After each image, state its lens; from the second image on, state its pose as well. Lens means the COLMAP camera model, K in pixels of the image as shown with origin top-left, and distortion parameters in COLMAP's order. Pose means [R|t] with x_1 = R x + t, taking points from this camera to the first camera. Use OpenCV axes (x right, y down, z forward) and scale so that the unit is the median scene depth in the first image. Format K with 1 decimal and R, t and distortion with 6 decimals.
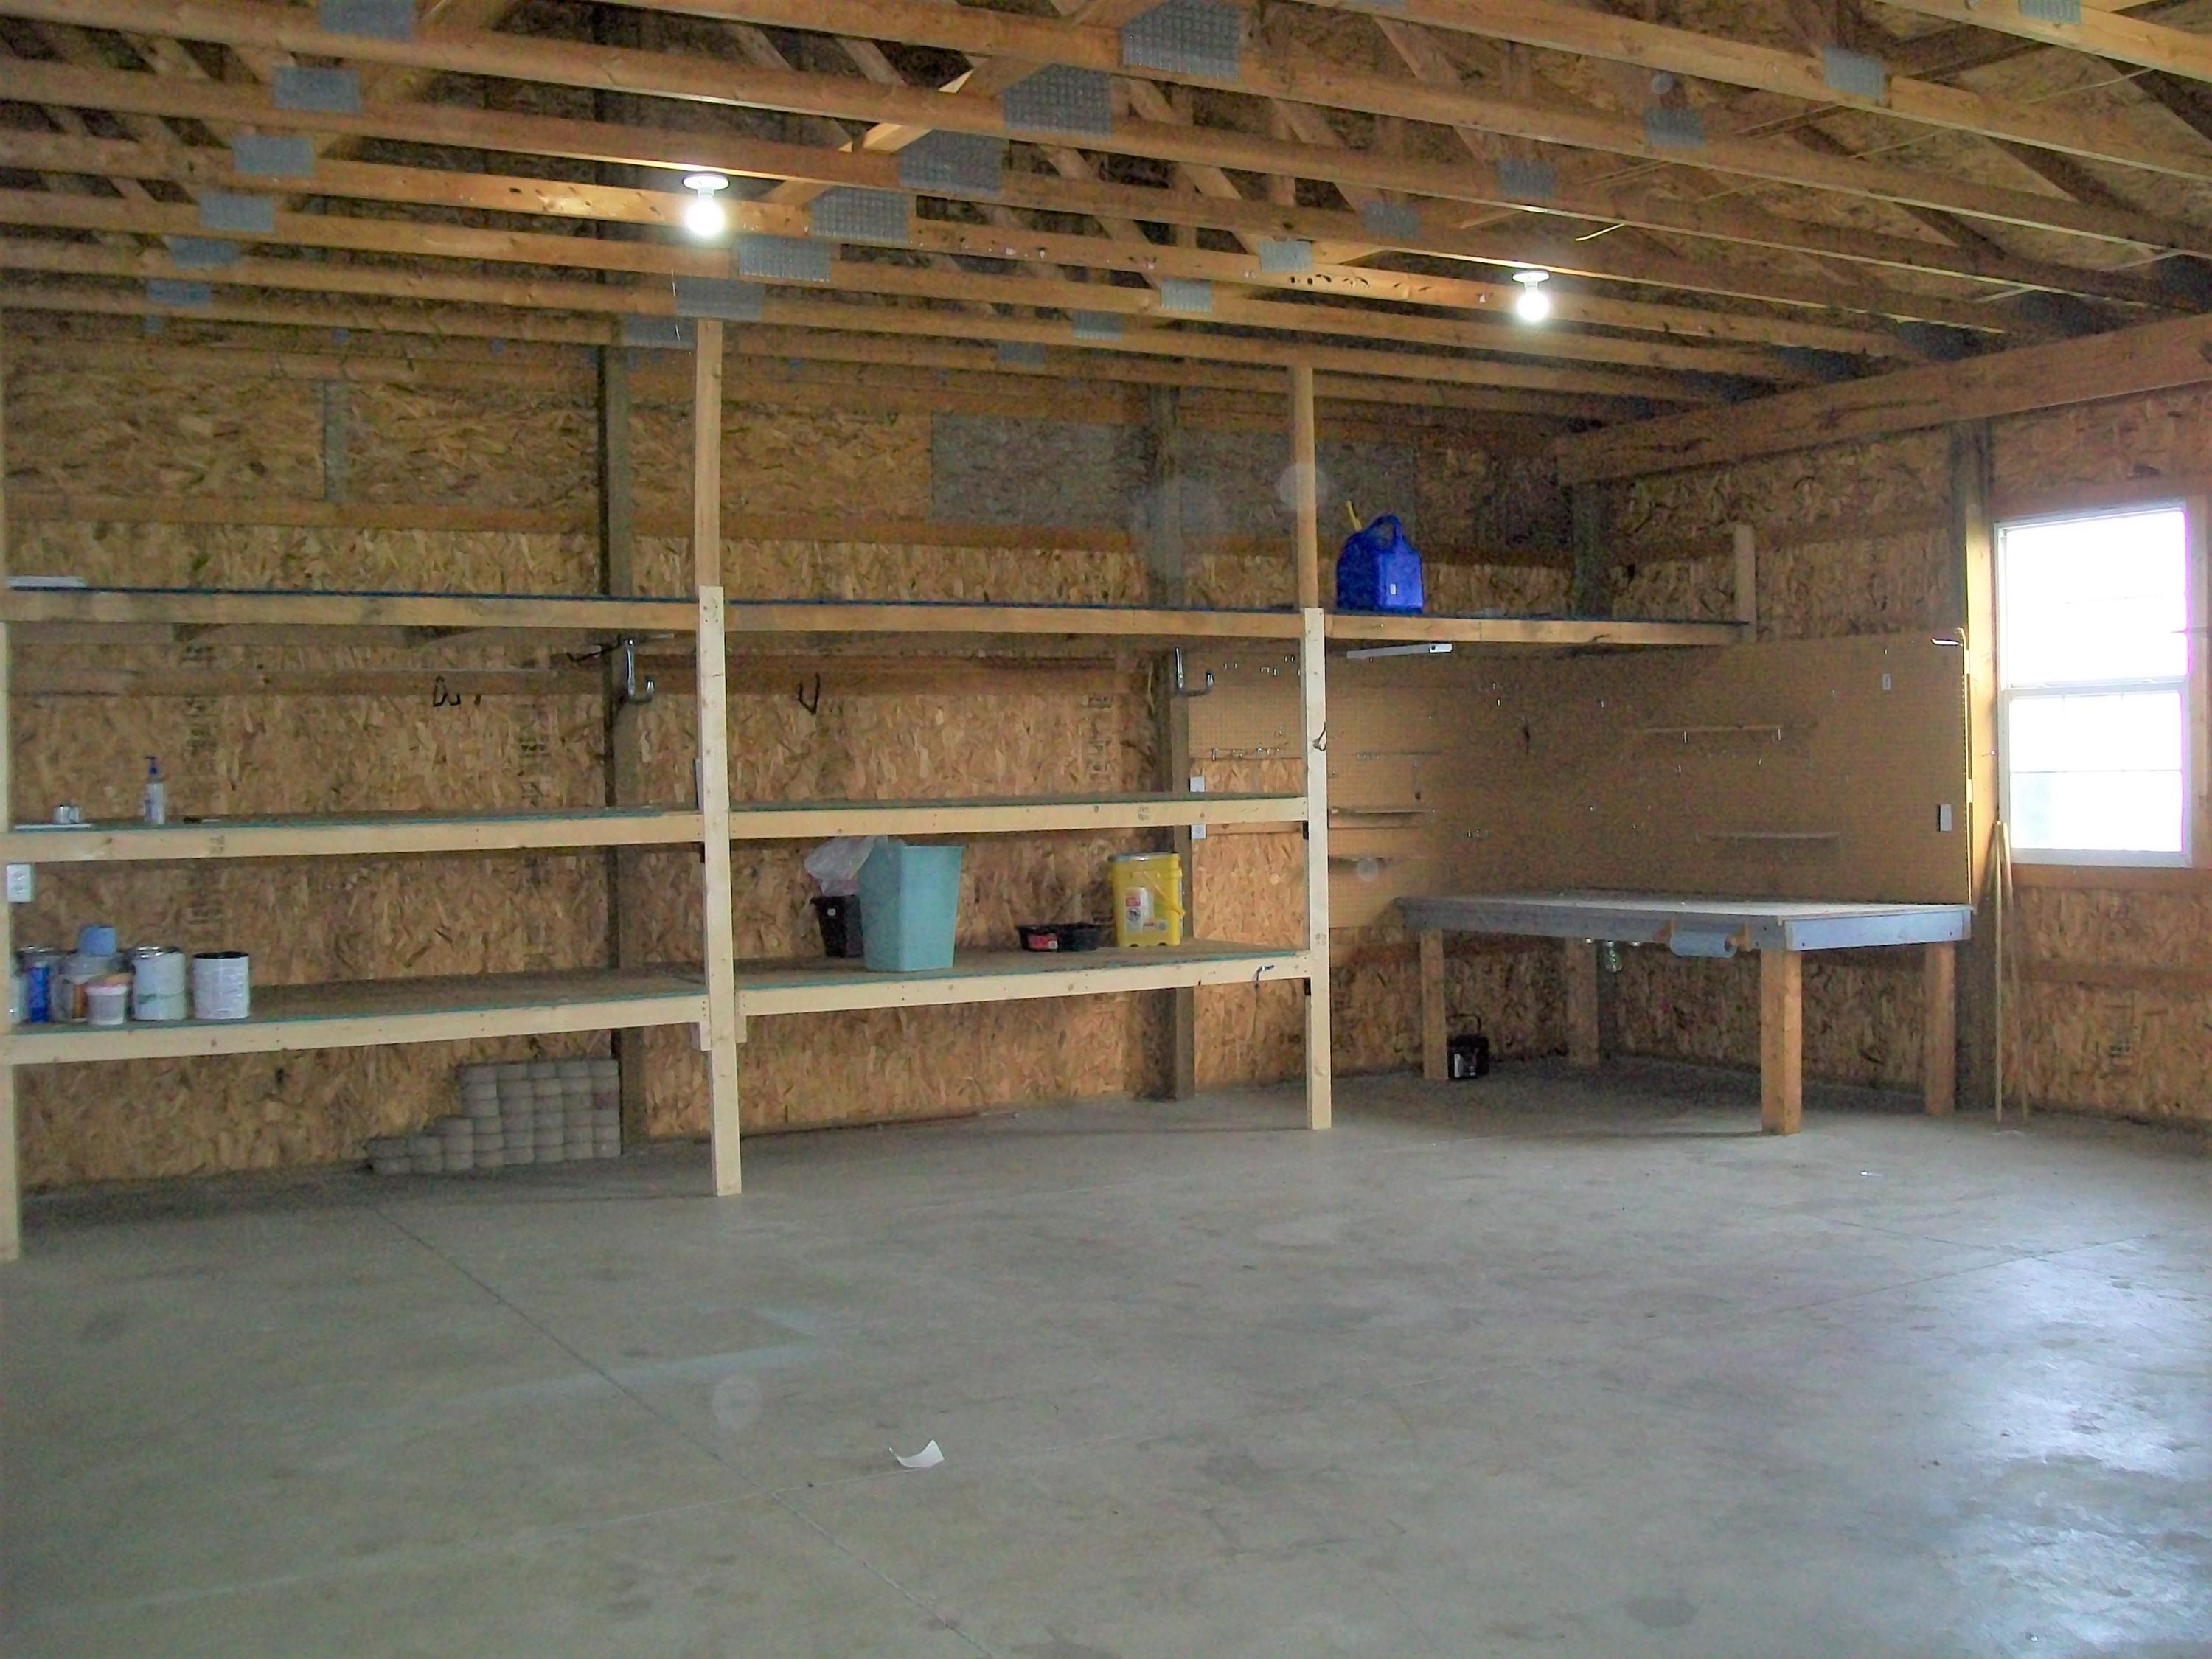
lens RADIAL K [[2395.1, 0, 1198.9], [0, 2395.1, 831.3], [0, 0, 1]] dist [-0.108874, 0.006731]
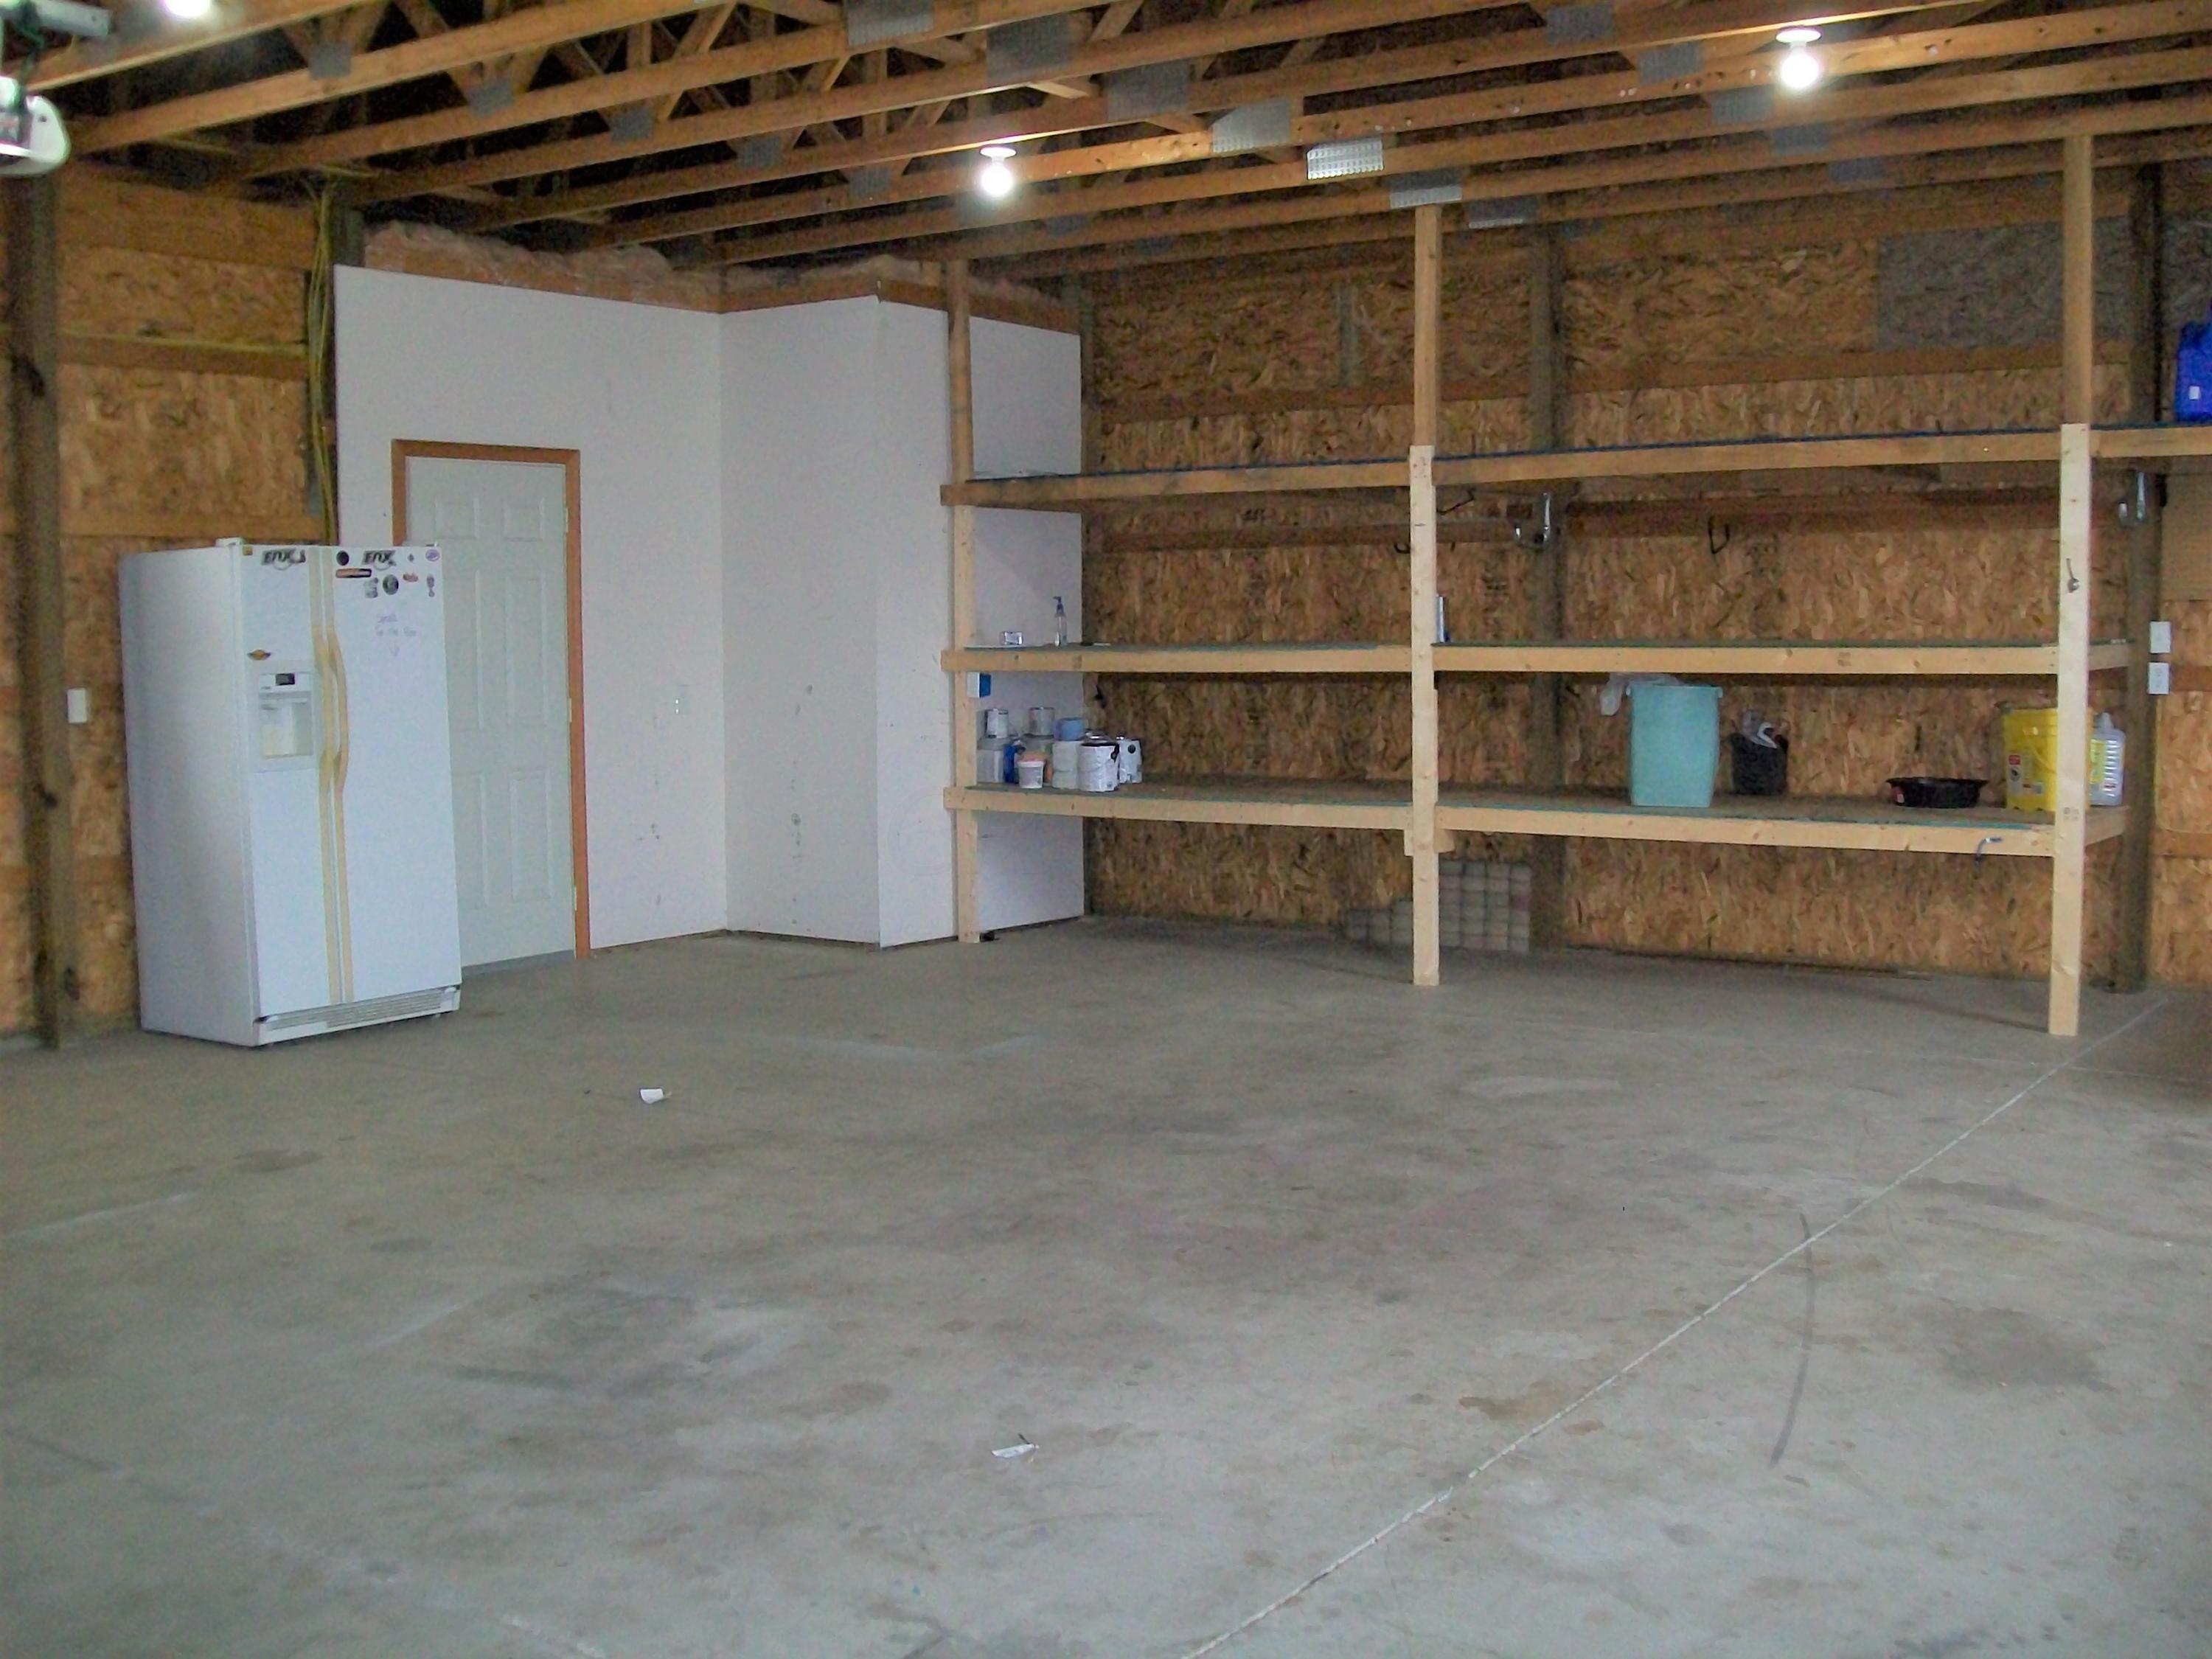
lens RADIAL K [[2395.1, 0, 1198.9], [0, 2395.1, 831.3], [0, 0, 1]] dist [-0.108874, 0.006731]
pose [[0.439383, 0.088559, -0.893924, 0.694680], [-0.023003, 0.995912, 0.087356, -0.015586], [0.898005, -0.017820, 0.439624, 0.365455]]
